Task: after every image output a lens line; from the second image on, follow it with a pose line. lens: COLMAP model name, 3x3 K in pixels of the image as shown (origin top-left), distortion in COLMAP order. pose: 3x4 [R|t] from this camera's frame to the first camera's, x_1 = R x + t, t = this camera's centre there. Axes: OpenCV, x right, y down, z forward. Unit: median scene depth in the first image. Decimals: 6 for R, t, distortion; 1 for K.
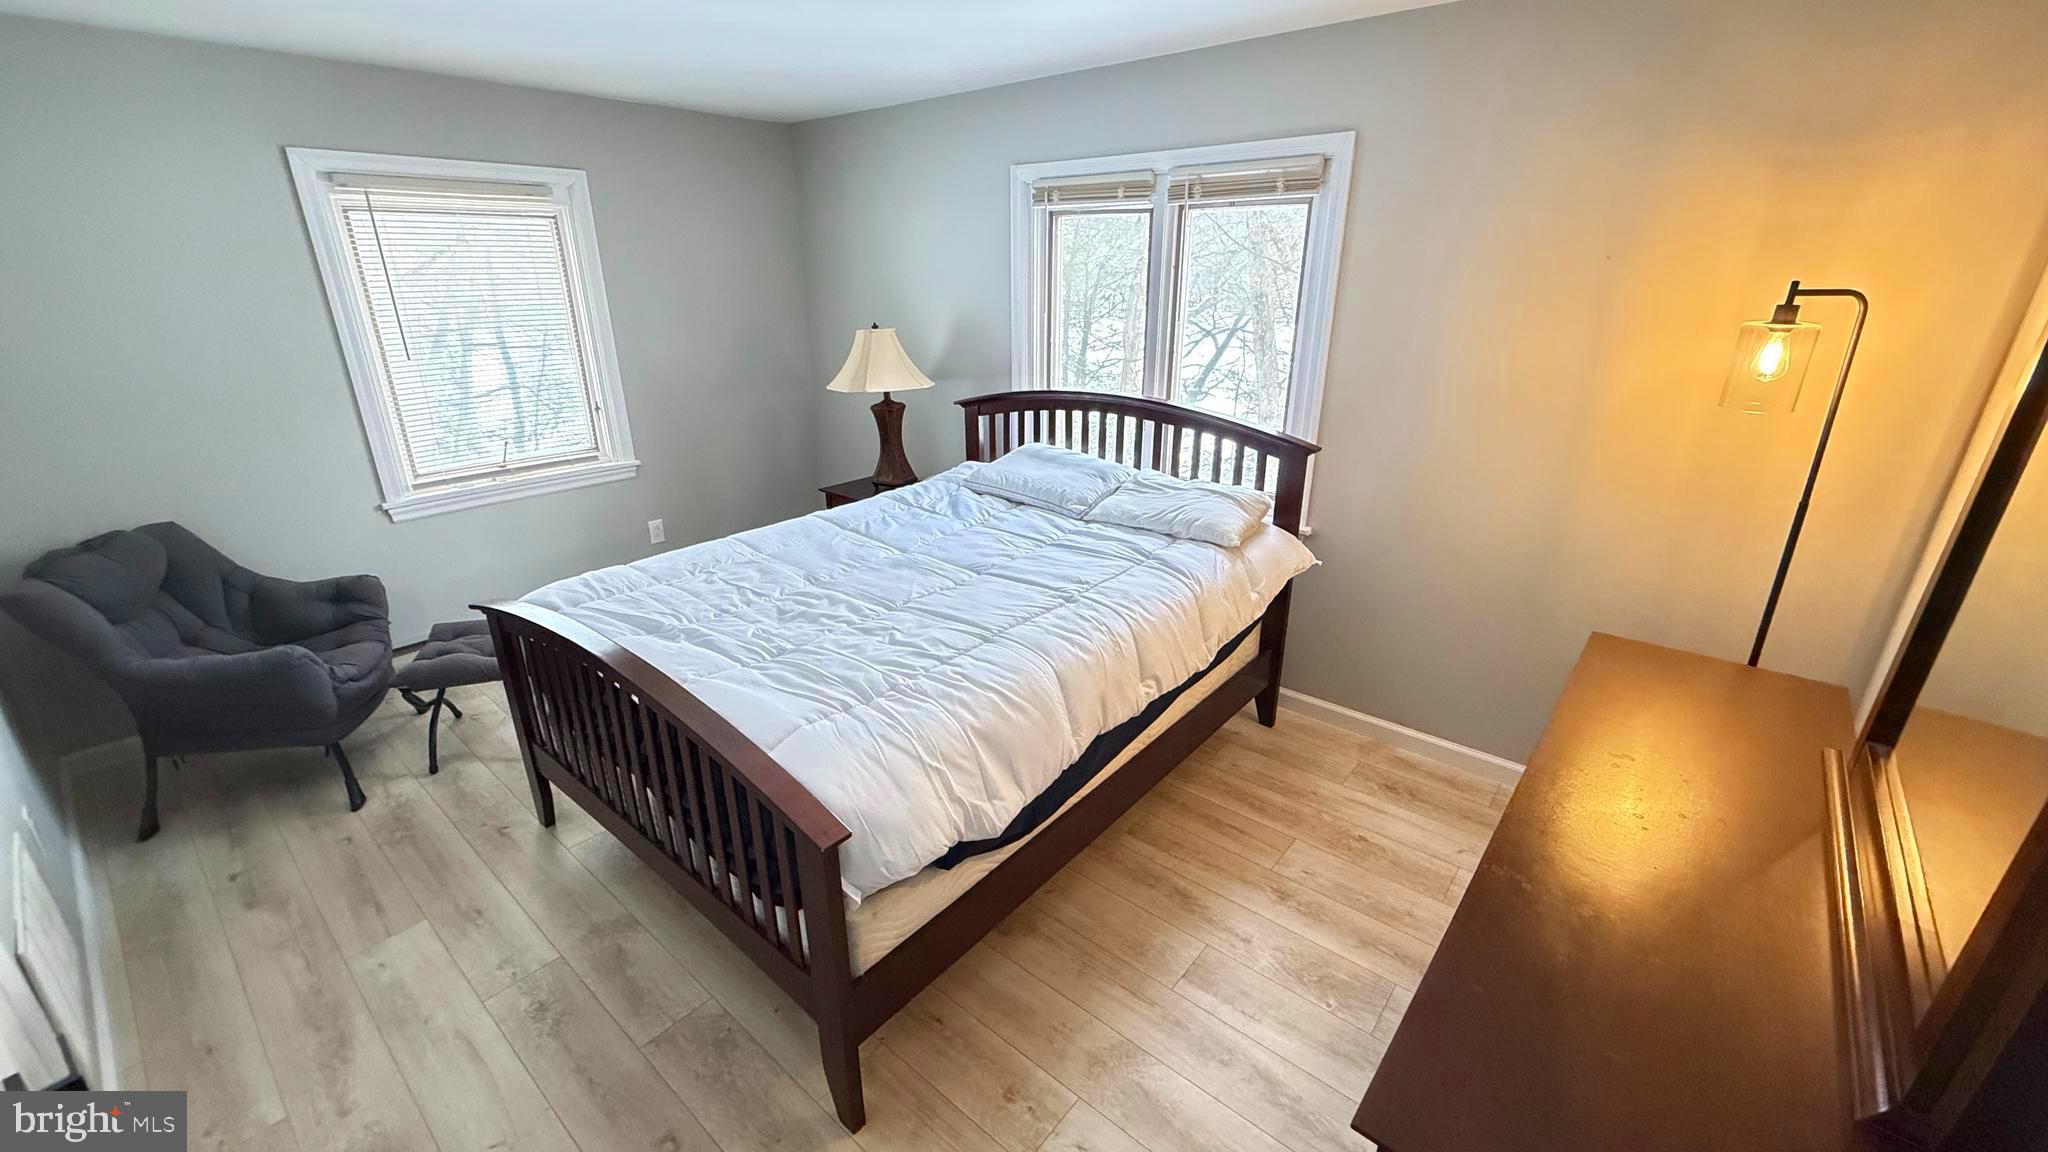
lens RADIAL K [[813.7, 0, 1020.6], [0, 813.7, 577.4], [0, 0, 1]] dist [0.000355, -0.000122]
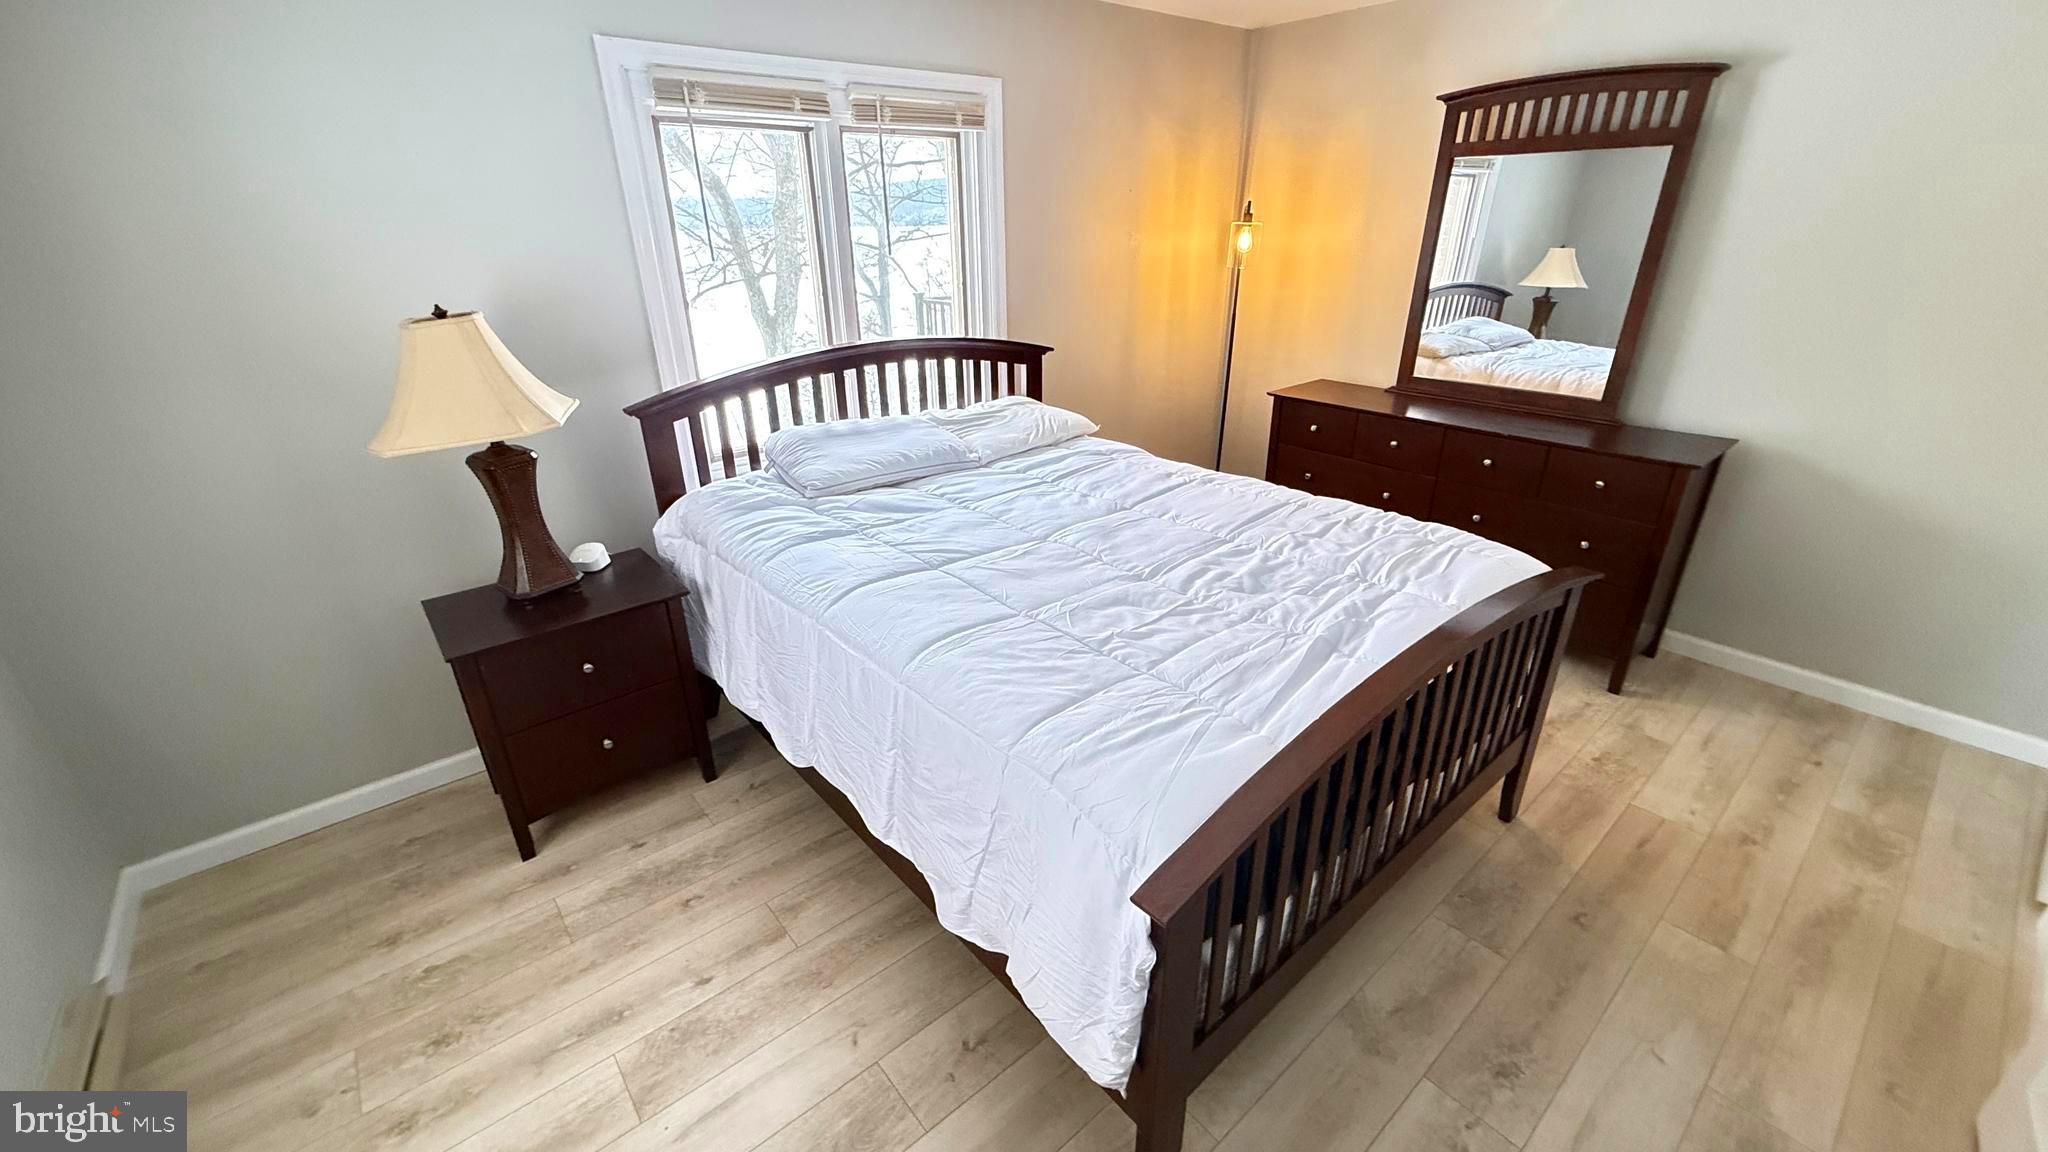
lens RADIAL K [[813.7, 0, 1021.4], [0, 813.7, 571.6], [0, 0, 1]] dist [0.000355, -0.000122]
pose [[0.169308, -0.397983, 0.901634, -0.907757], [0.365885, 0.874844, 0.317453, -0.273445], [-0.915130, 0.276147, 0.293734, 0.790067]]
